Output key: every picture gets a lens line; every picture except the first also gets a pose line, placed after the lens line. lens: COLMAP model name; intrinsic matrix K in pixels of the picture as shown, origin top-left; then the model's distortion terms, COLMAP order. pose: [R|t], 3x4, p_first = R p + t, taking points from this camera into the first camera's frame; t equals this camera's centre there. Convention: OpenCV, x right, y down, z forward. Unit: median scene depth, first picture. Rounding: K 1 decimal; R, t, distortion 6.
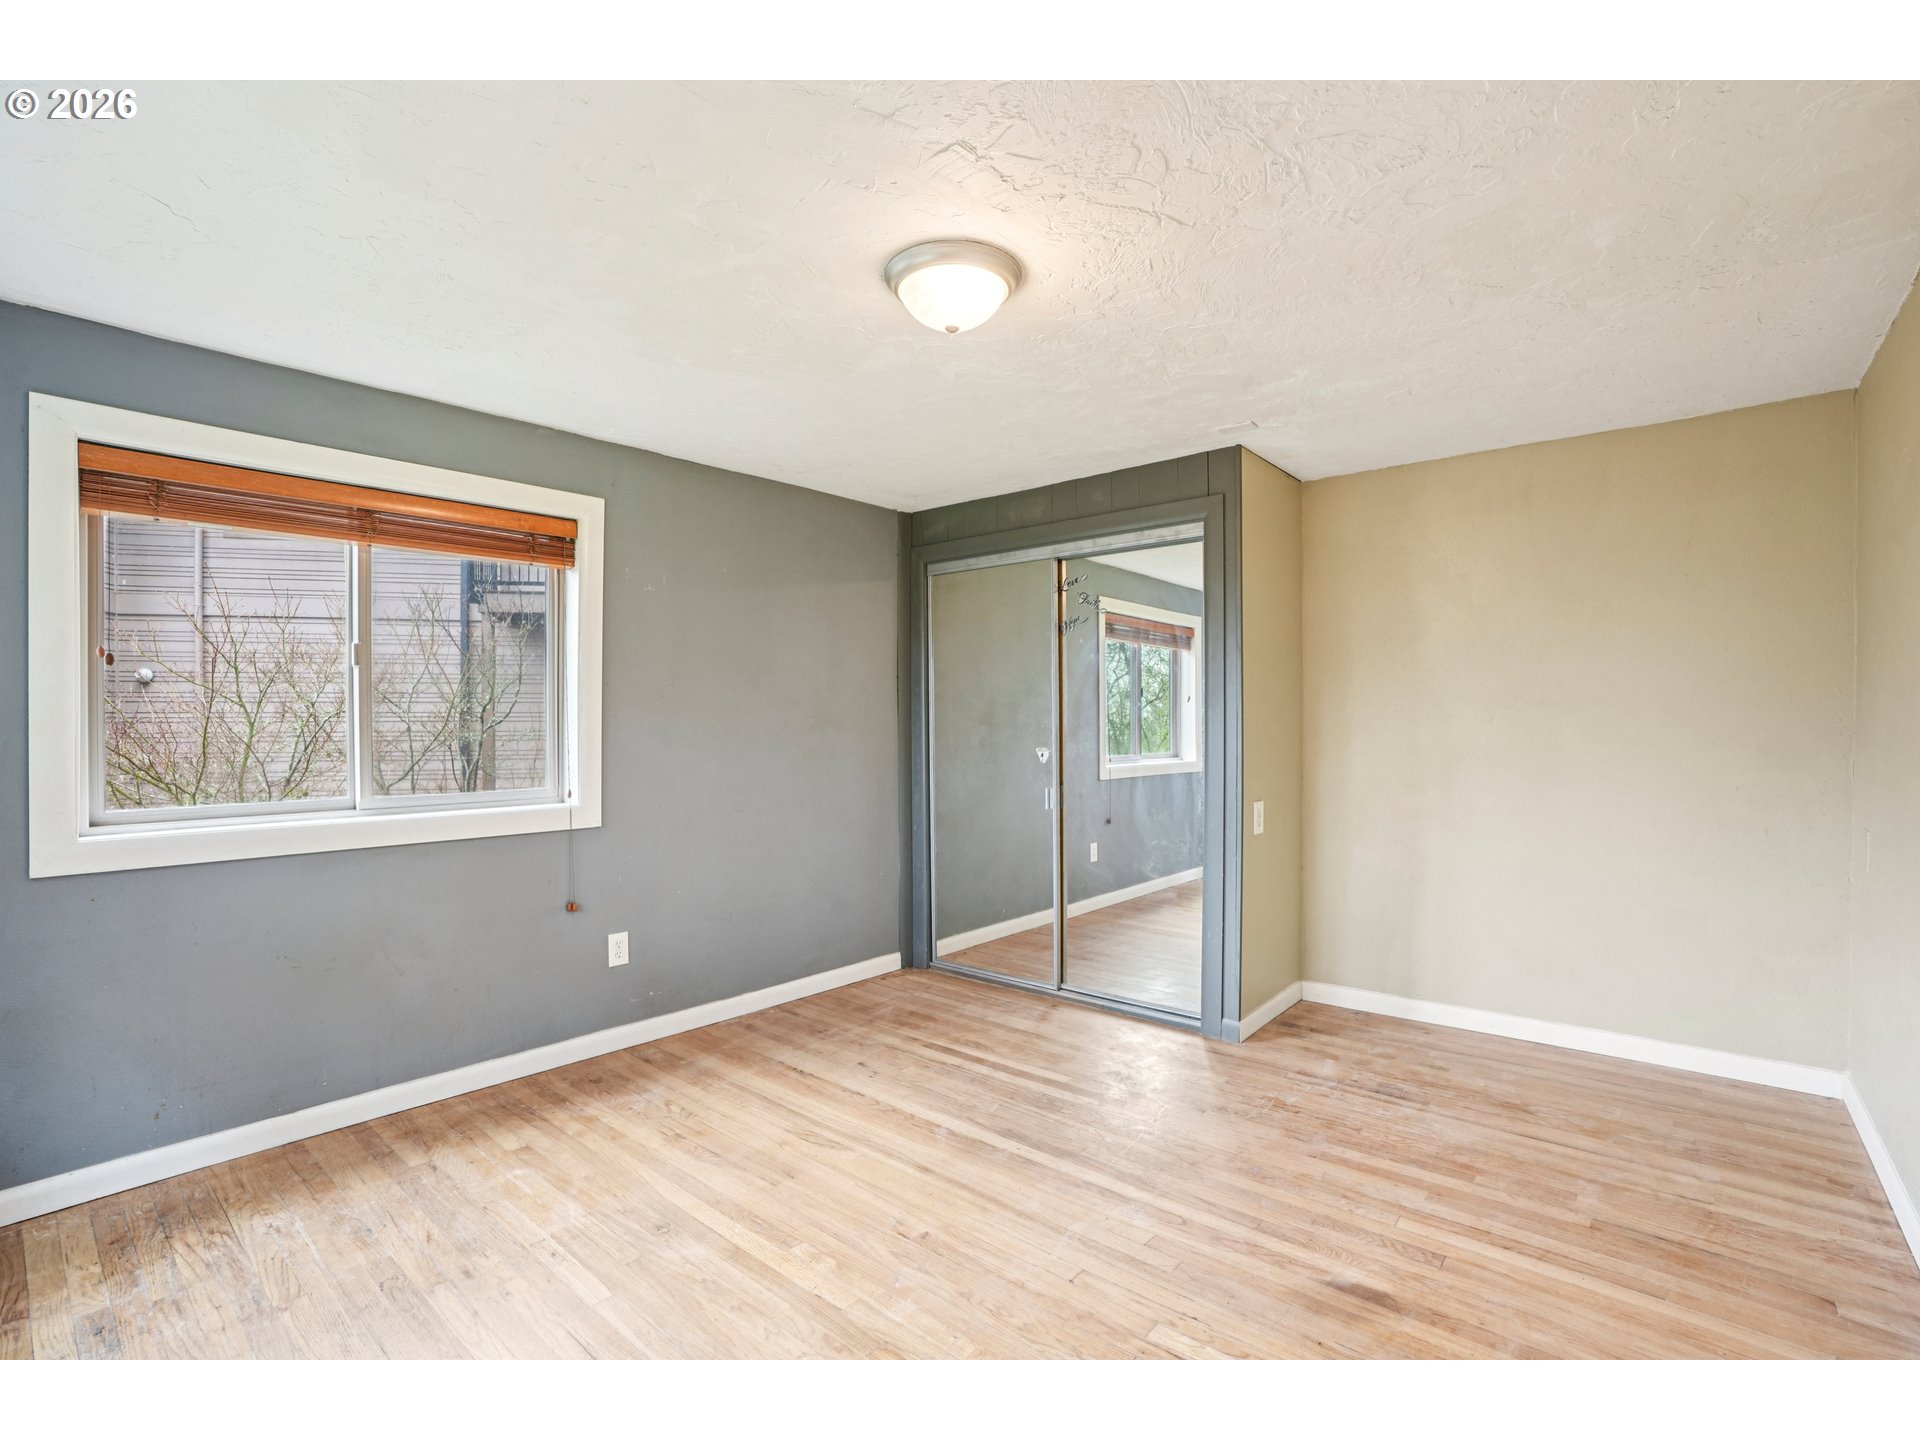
lens RADIAL K [[881.0, 0, 967.0], [0, 881.0, 728.1], [0, 0, 1]] dist [-0.039708, 0.010015]
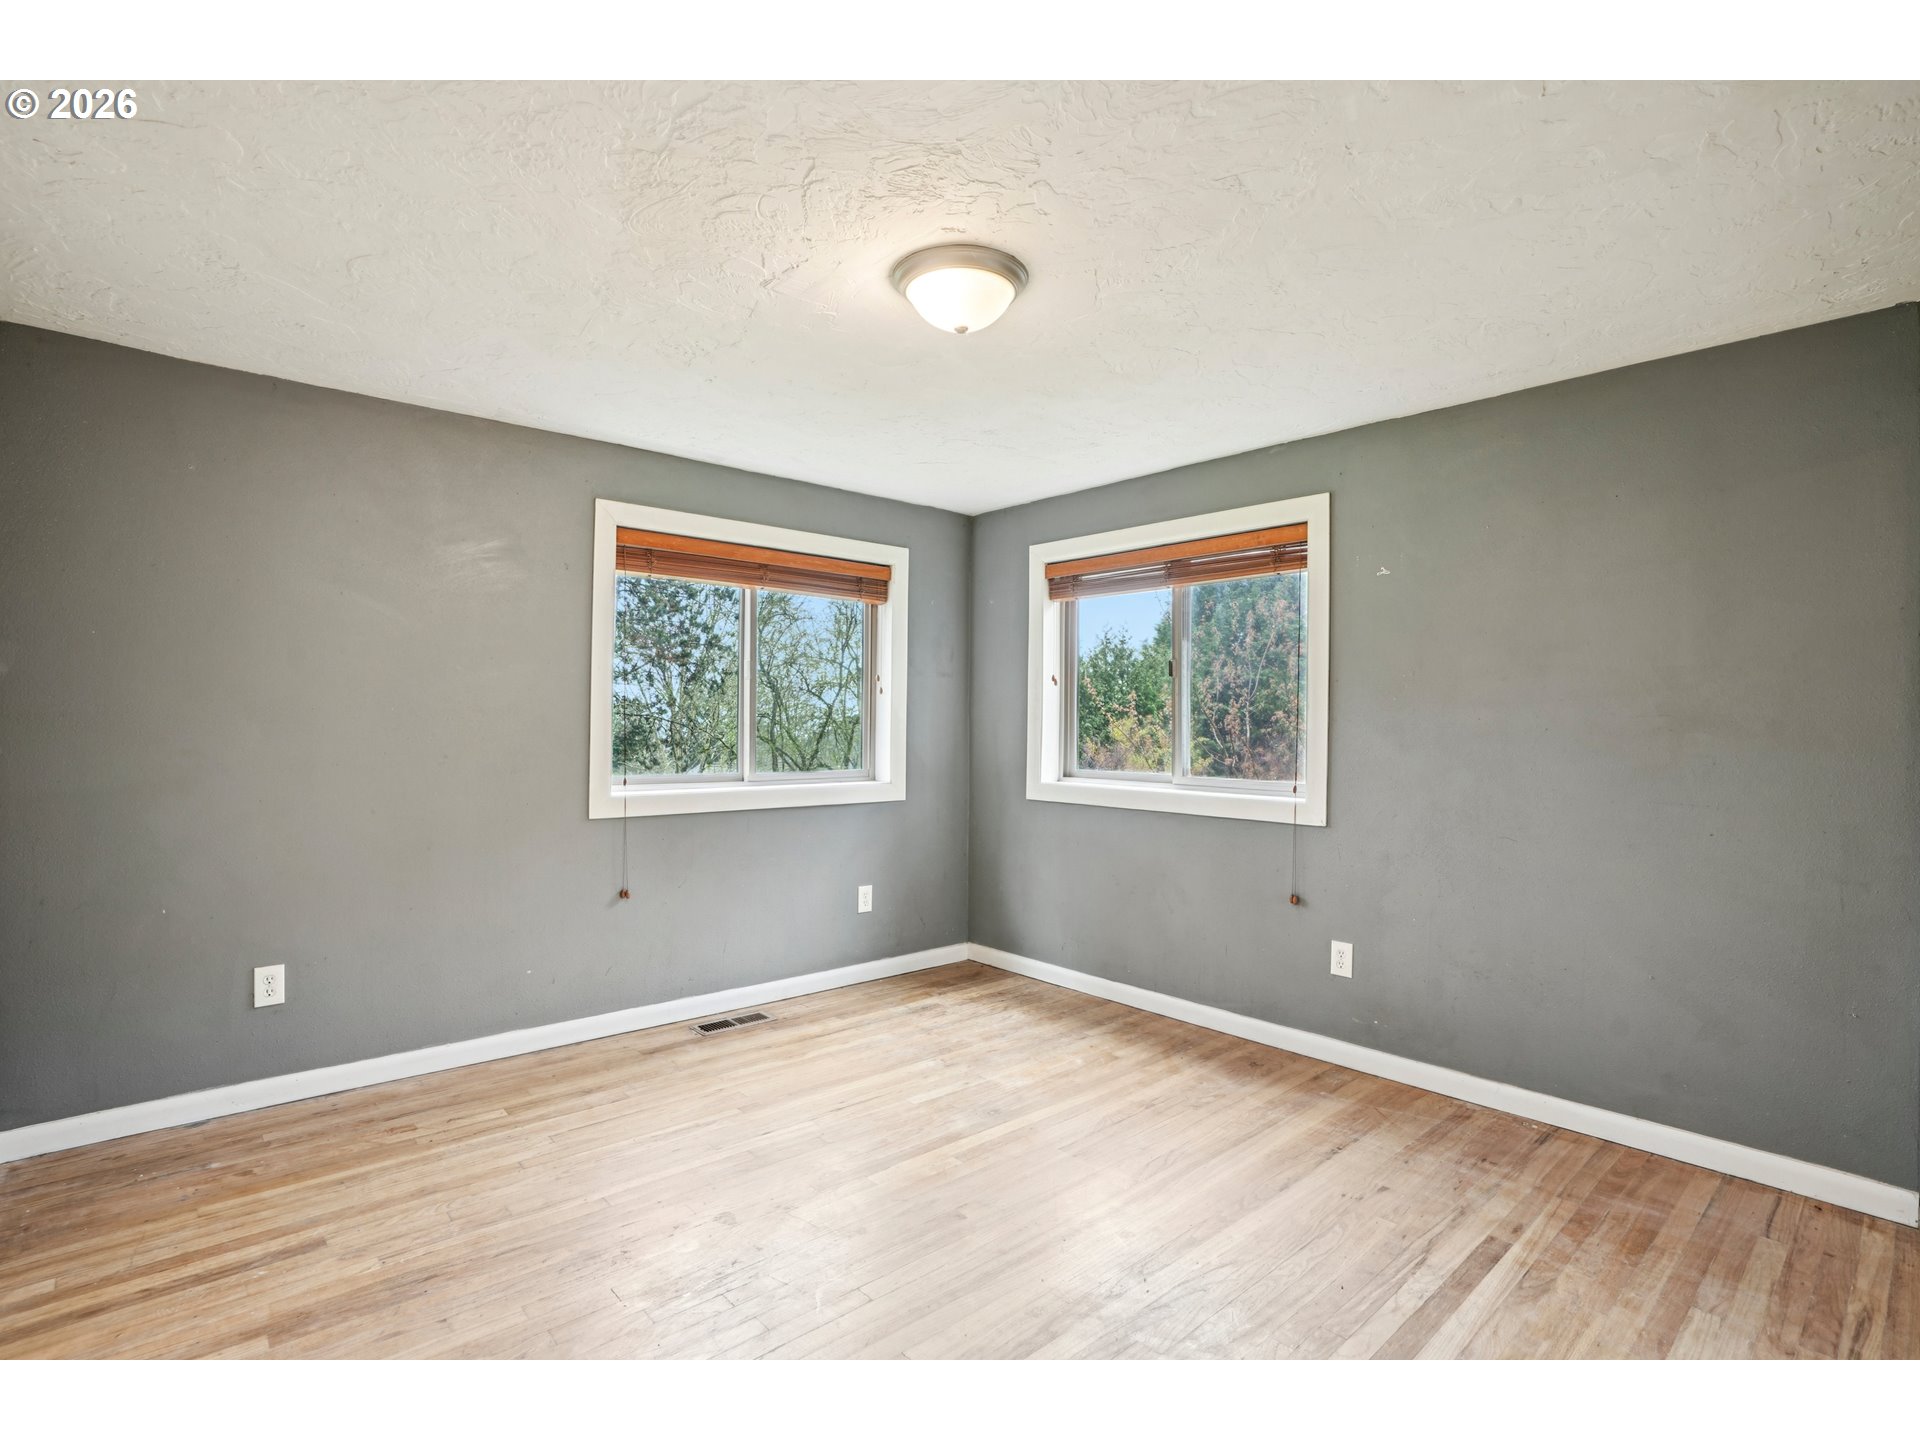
lens RADIAL K [[951.2, 0, 966.1], [0, 951.2, 709.6], [0, 0, 1]] dist [-0.023340, 0.003743]
pose [[-0.110533, -0.006245, -0.993853, 0.701894], [-0.011415, 0.999922, -0.005013, -0.008943], [0.993807, 0.010791, -0.110596, 0.735989]]
